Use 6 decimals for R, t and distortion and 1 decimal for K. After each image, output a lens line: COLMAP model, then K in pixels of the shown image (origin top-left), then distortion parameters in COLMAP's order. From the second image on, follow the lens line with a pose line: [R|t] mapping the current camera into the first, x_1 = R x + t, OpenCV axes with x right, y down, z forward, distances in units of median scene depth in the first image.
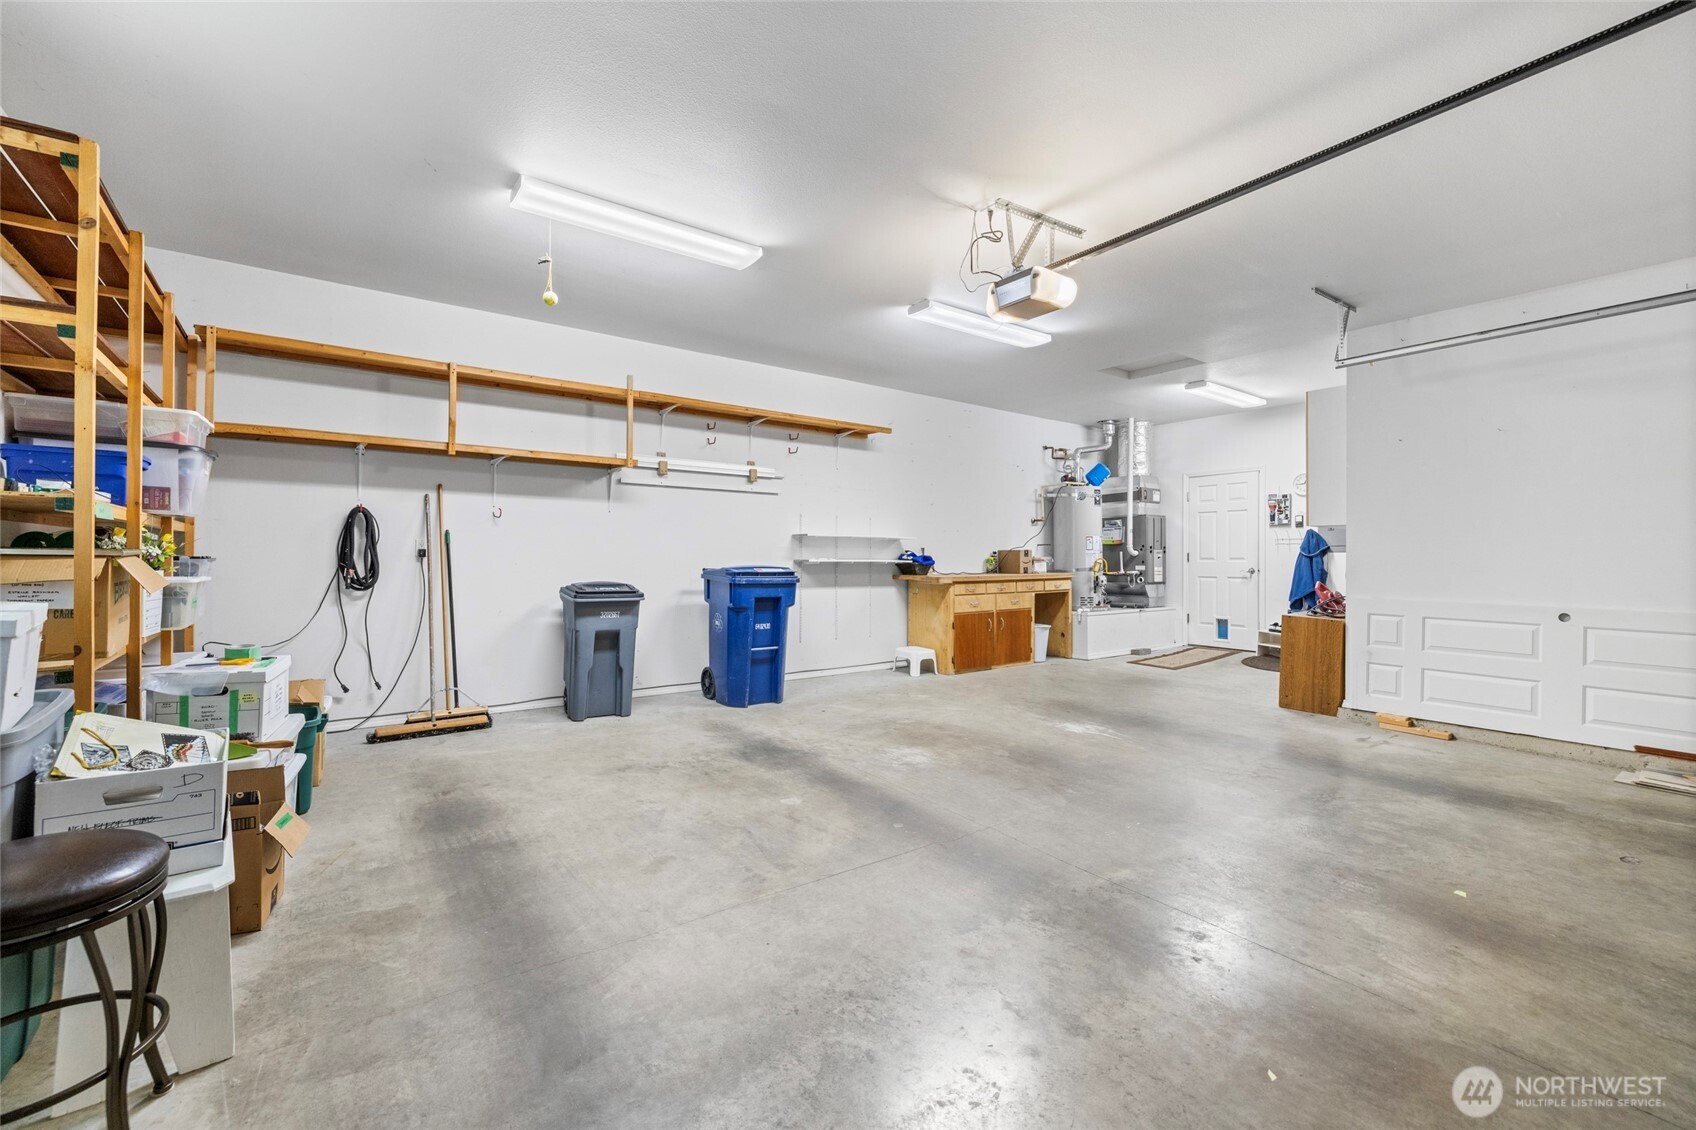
lens RADIAL K [[715.5, 0, 844.1], [0, 715.5, 554.7], [0, 0, 1]] dist [-0.010892, 0.002588]
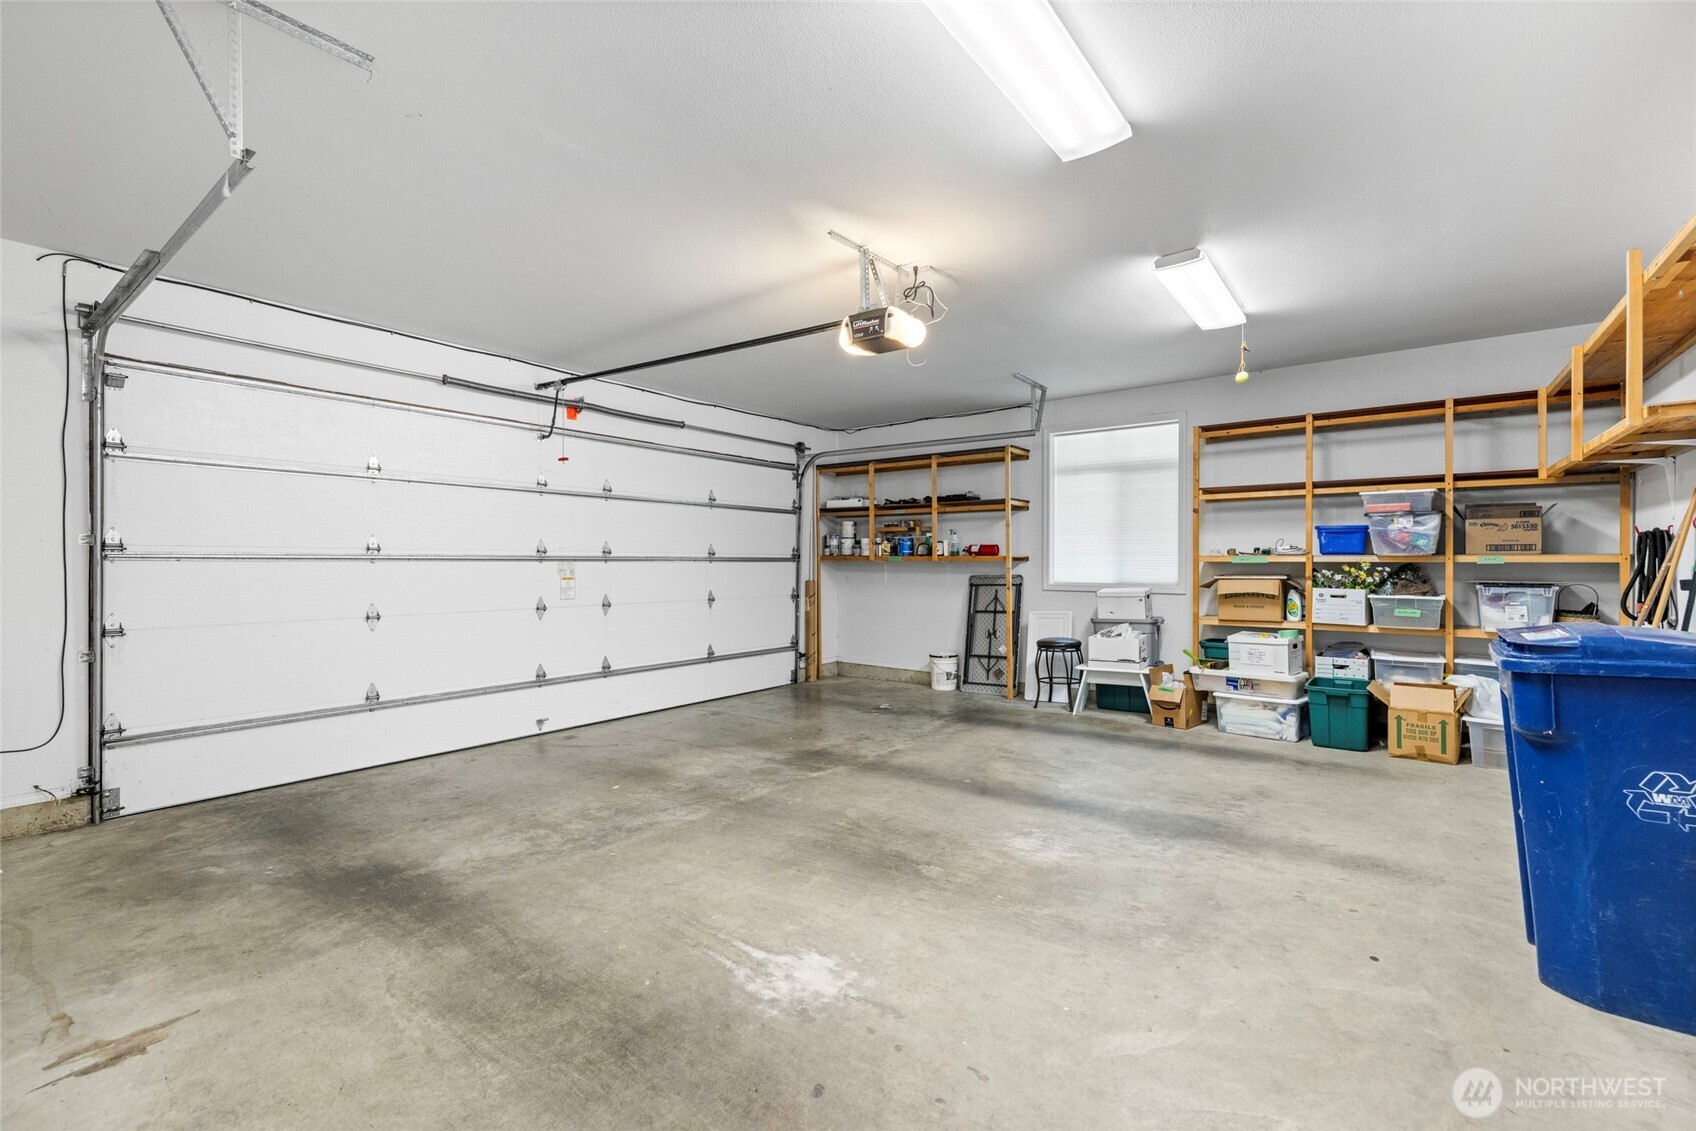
lens RADIAL K [[715.5, 0, 847.8], [0, 715.5, 564.8], [0, 0, 1]] dist [-0.010892, 0.002588]
pose [[-0.961585, -0.005564, -0.274450, 0.585878], [-0.005205, 0.999984, -0.002037, -0.022833], [0.274457, -0.000530, -0.961599, 1.966588]]
